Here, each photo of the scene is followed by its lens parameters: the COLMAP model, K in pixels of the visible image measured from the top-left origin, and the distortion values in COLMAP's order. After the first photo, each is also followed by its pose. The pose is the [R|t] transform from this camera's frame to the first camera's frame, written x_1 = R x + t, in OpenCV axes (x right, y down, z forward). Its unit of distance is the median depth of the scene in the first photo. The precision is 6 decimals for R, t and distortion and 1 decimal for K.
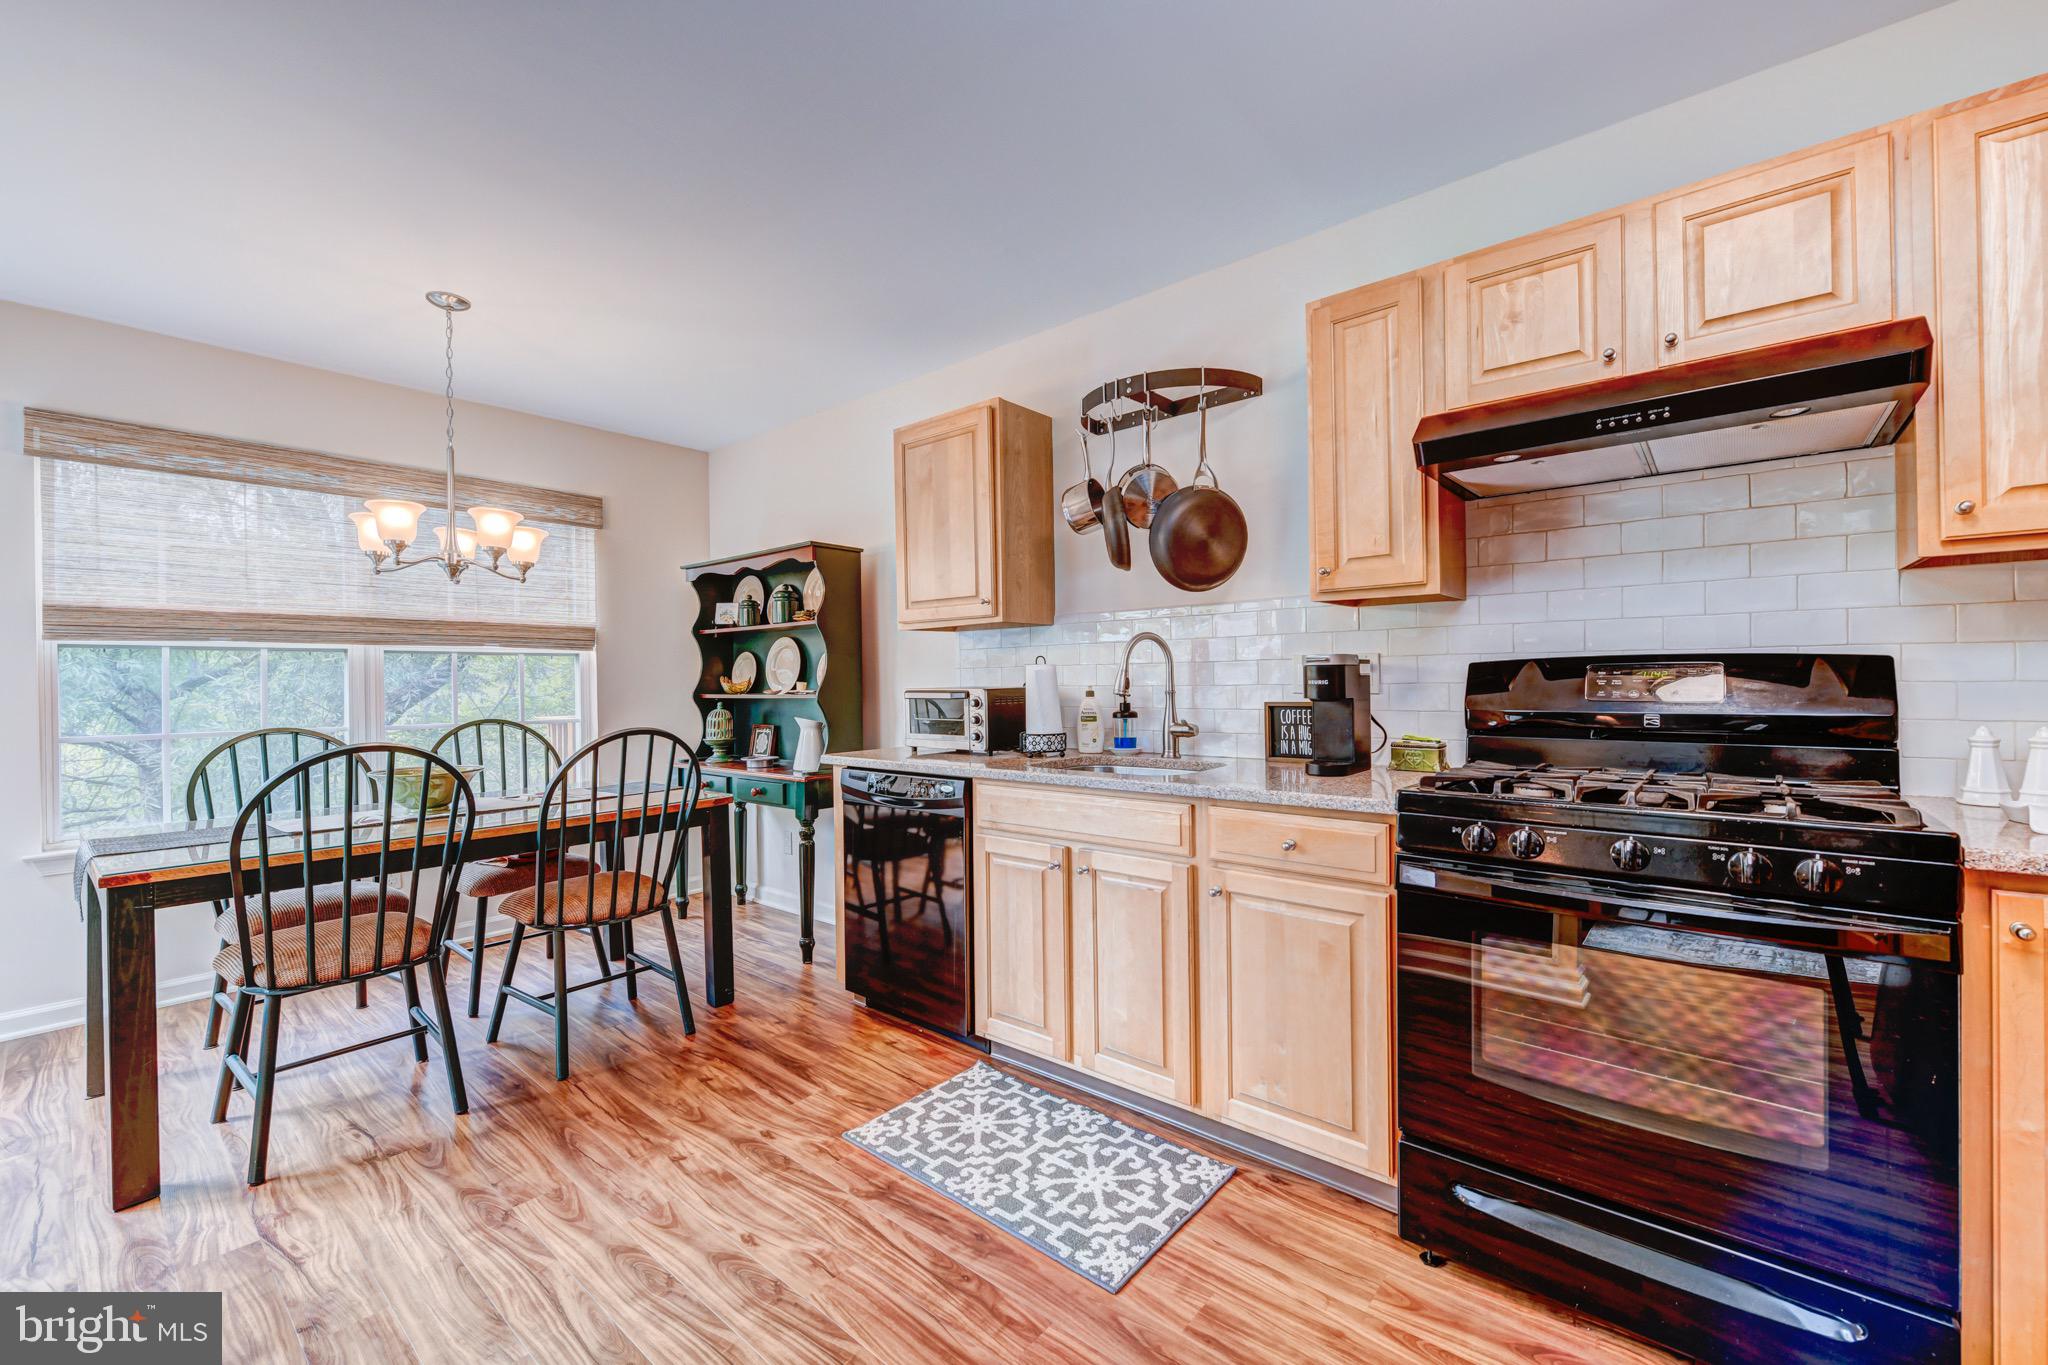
lens RADIAL K [[825.7, 0, 1031.1], [0, 825.7, 680.2], [0, 0, 1]] dist [0.000011, -0.002377]
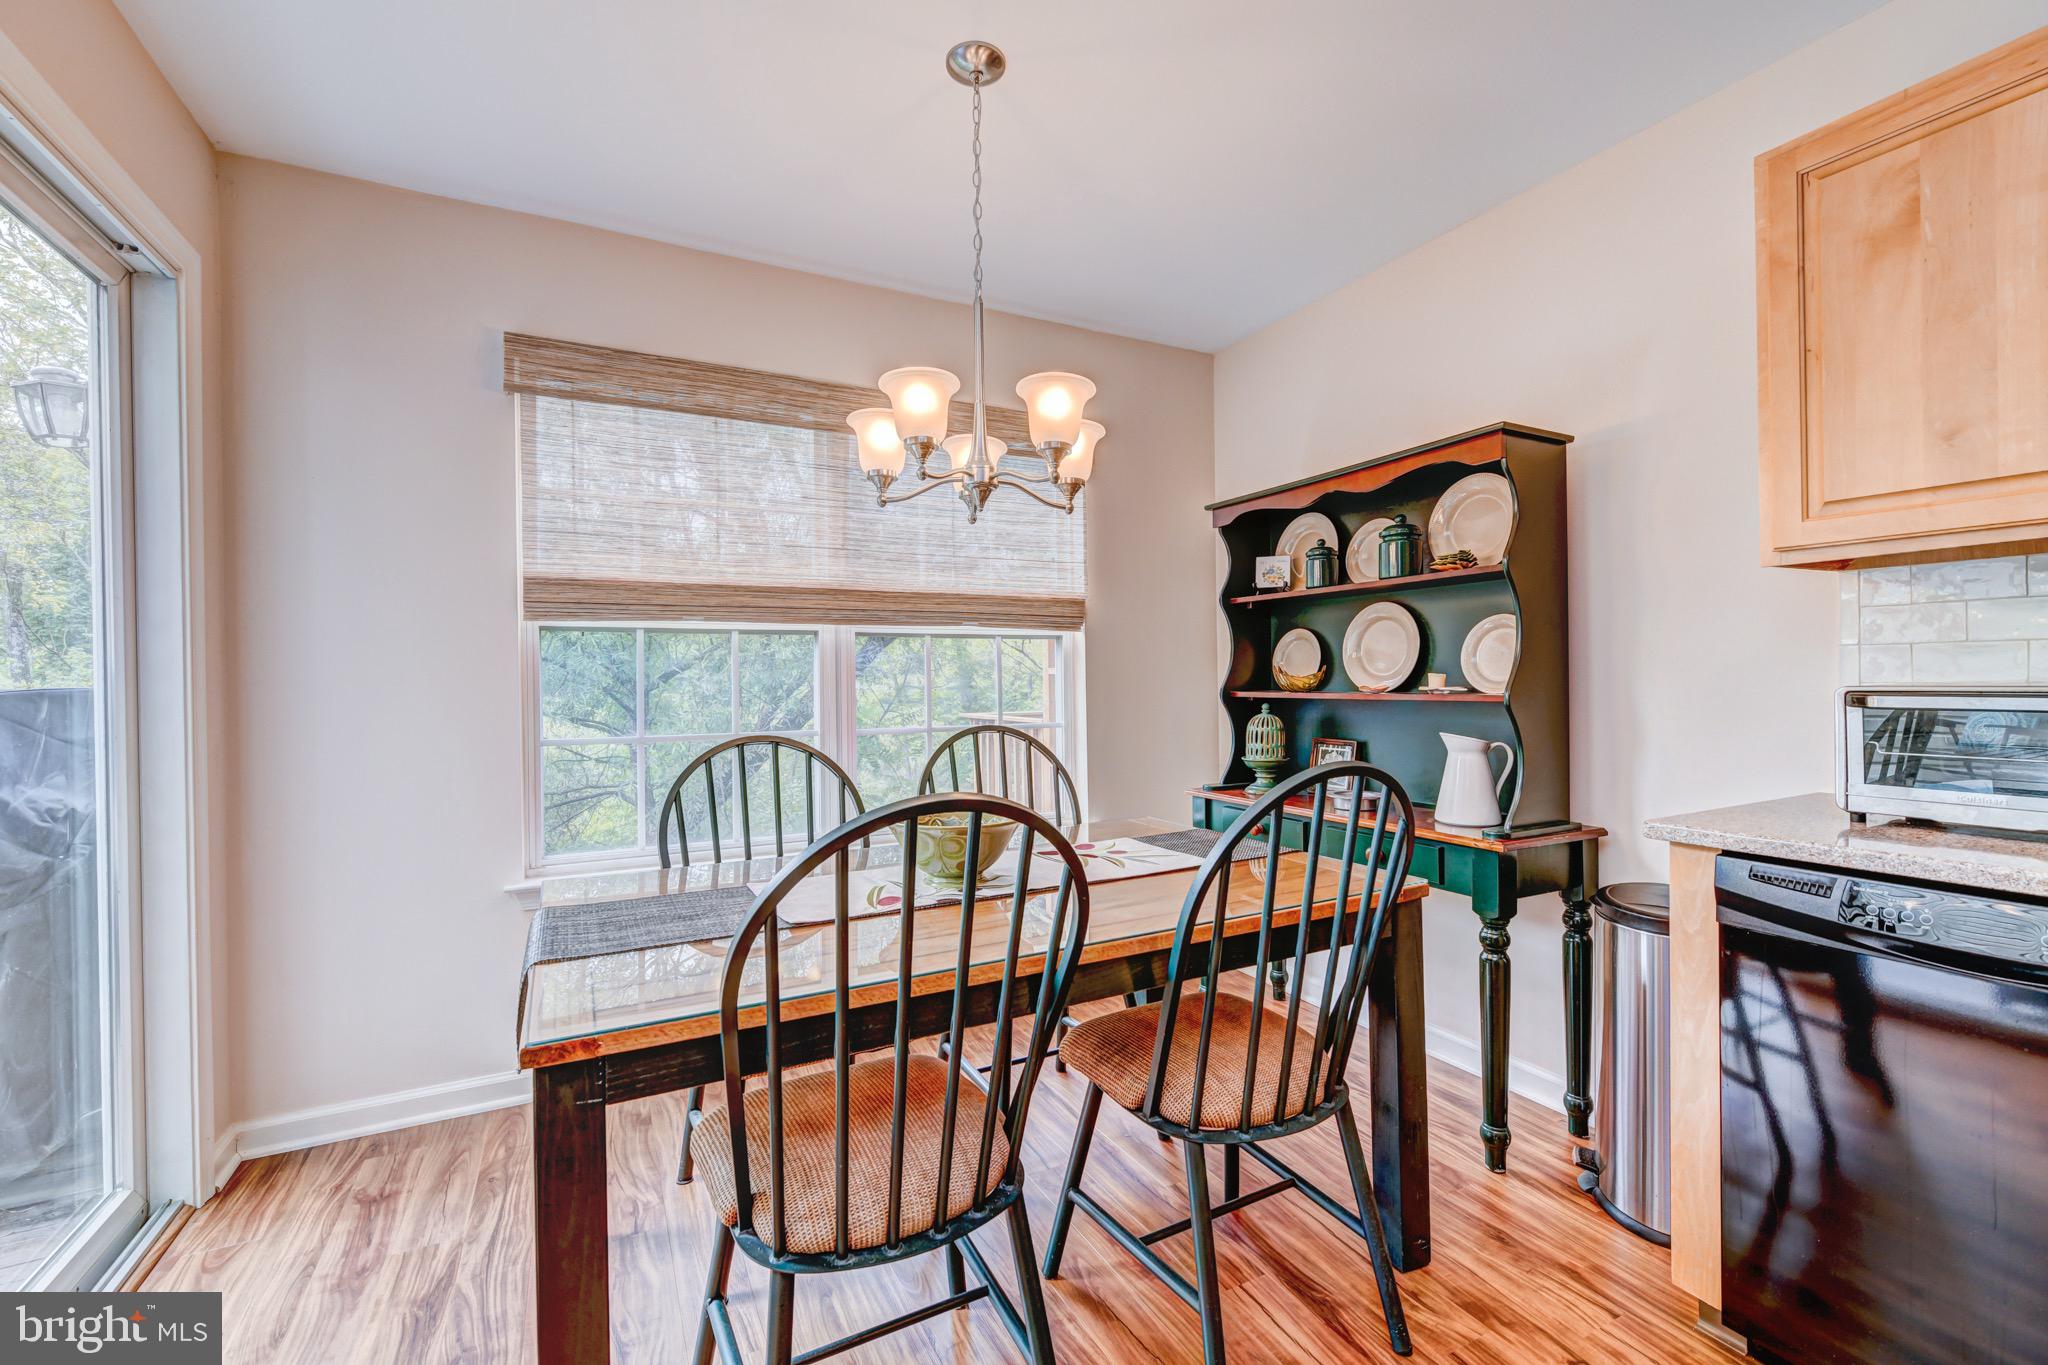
lens RADIAL K [[862.5, 0, 1028.3], [0, 862.5, 678.2], [0, 0, 1]] dist [-0.001050, -0.000225]
pose [[0.921195, 0.002189, -0.389095, -0.381521], [-0.000354, 0.999988, 0.004789, 0.003694], [0.389101, -0.004274, 0.921185, 0.378601]]
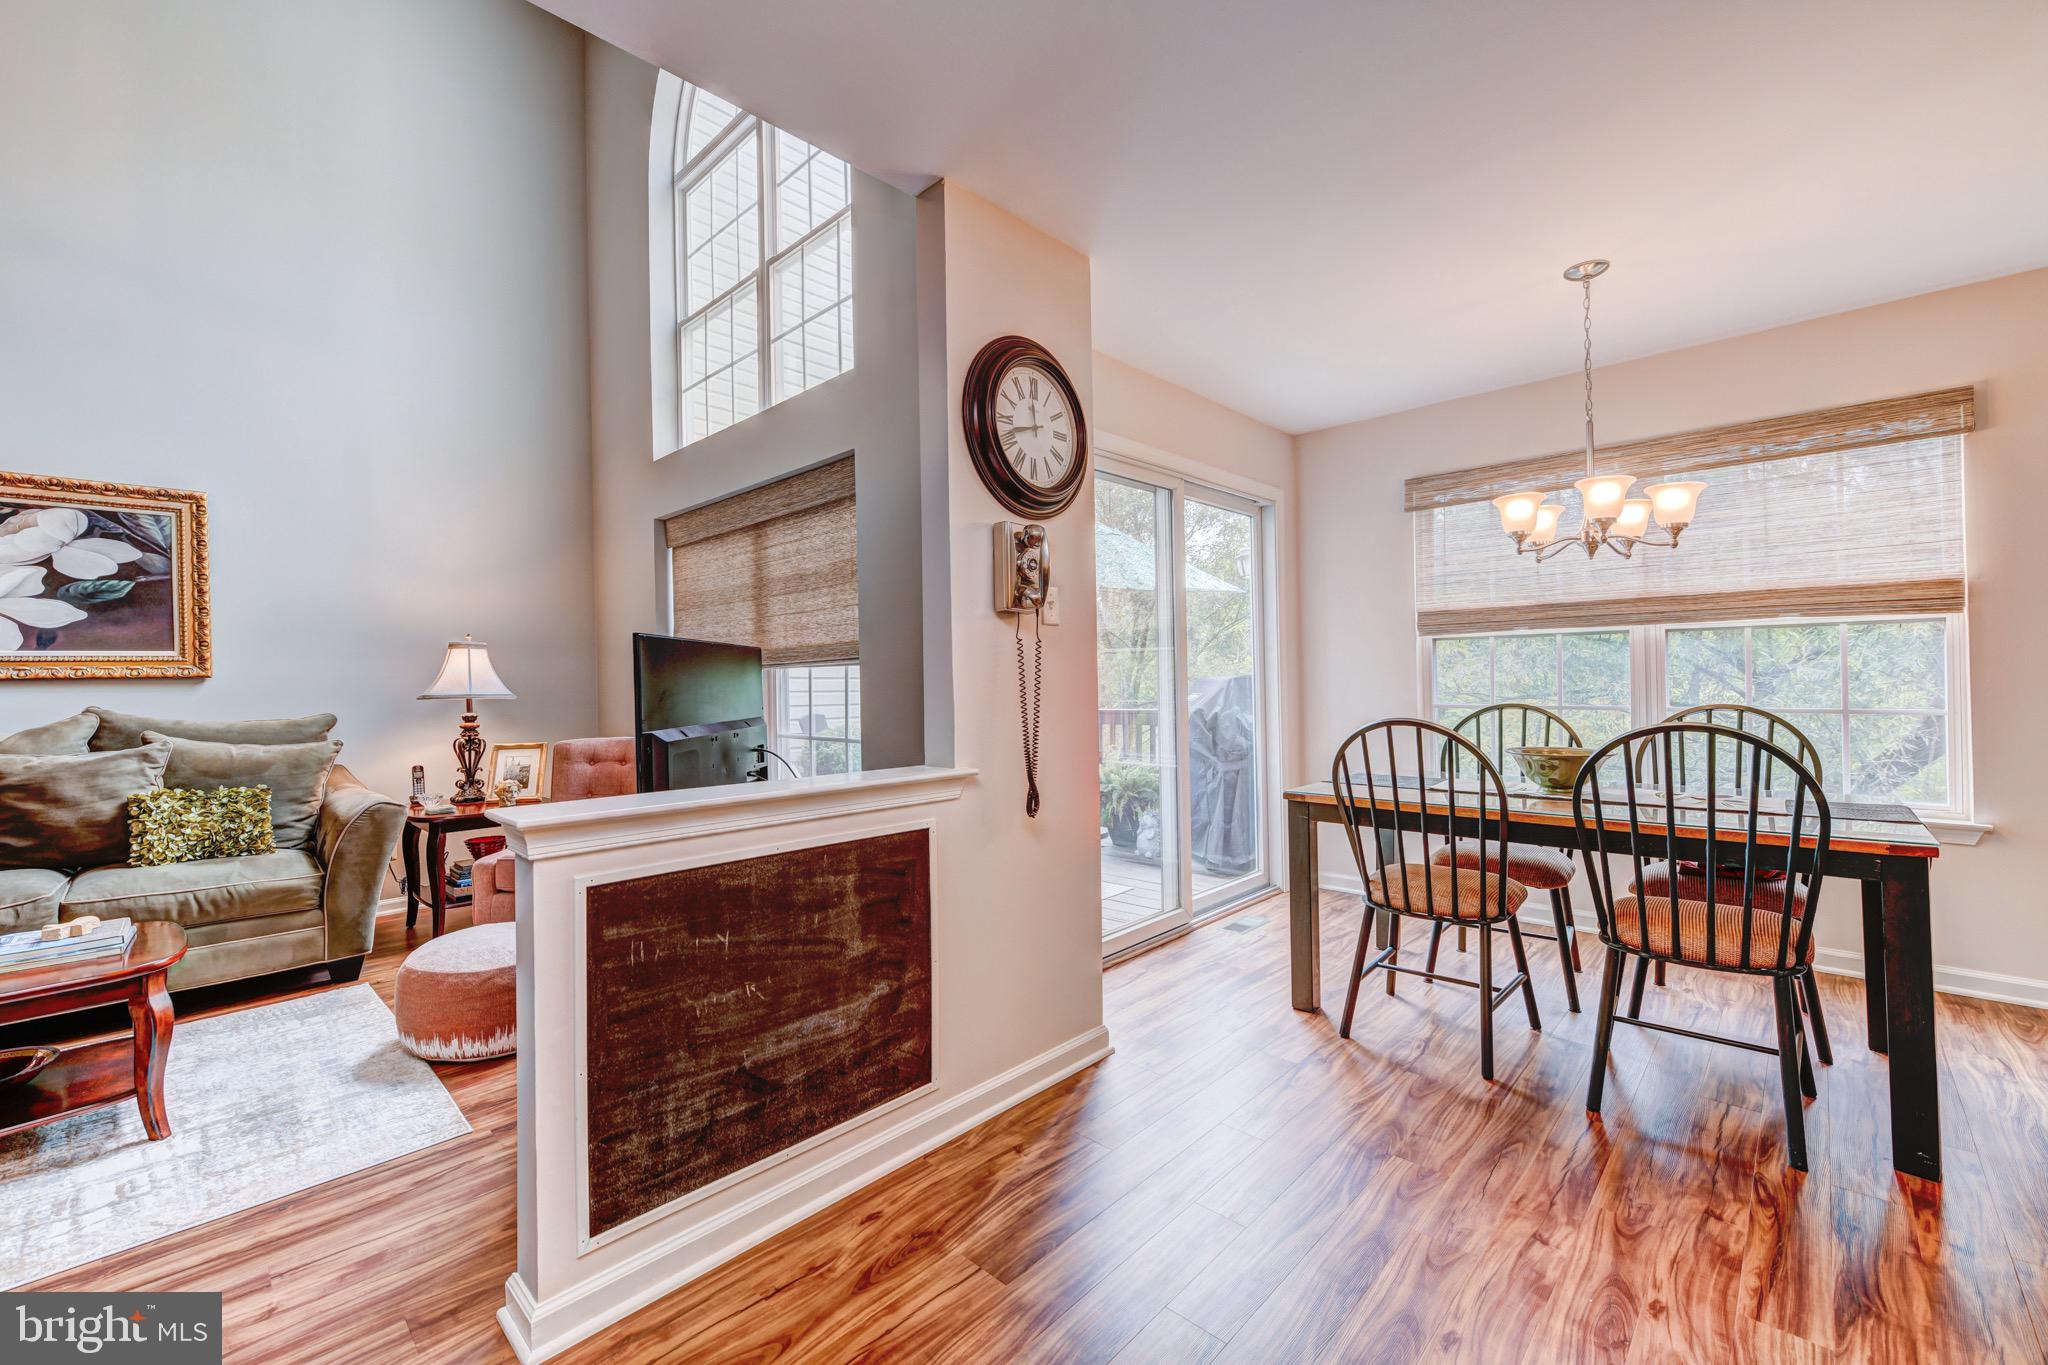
lens RADIAL K [[833.5, 0, 1024.0], [0, 833.5, 682.5], [0, 0, 1]] dist [-0.002138, -0.000515]
pose [[-0.067346, 0.018525, -0.997558, 0.297042], [0.018212, 0.999684, 0.017335, -0.004881], [0.997563, -0.017001, -0.067662, 0.370091]]
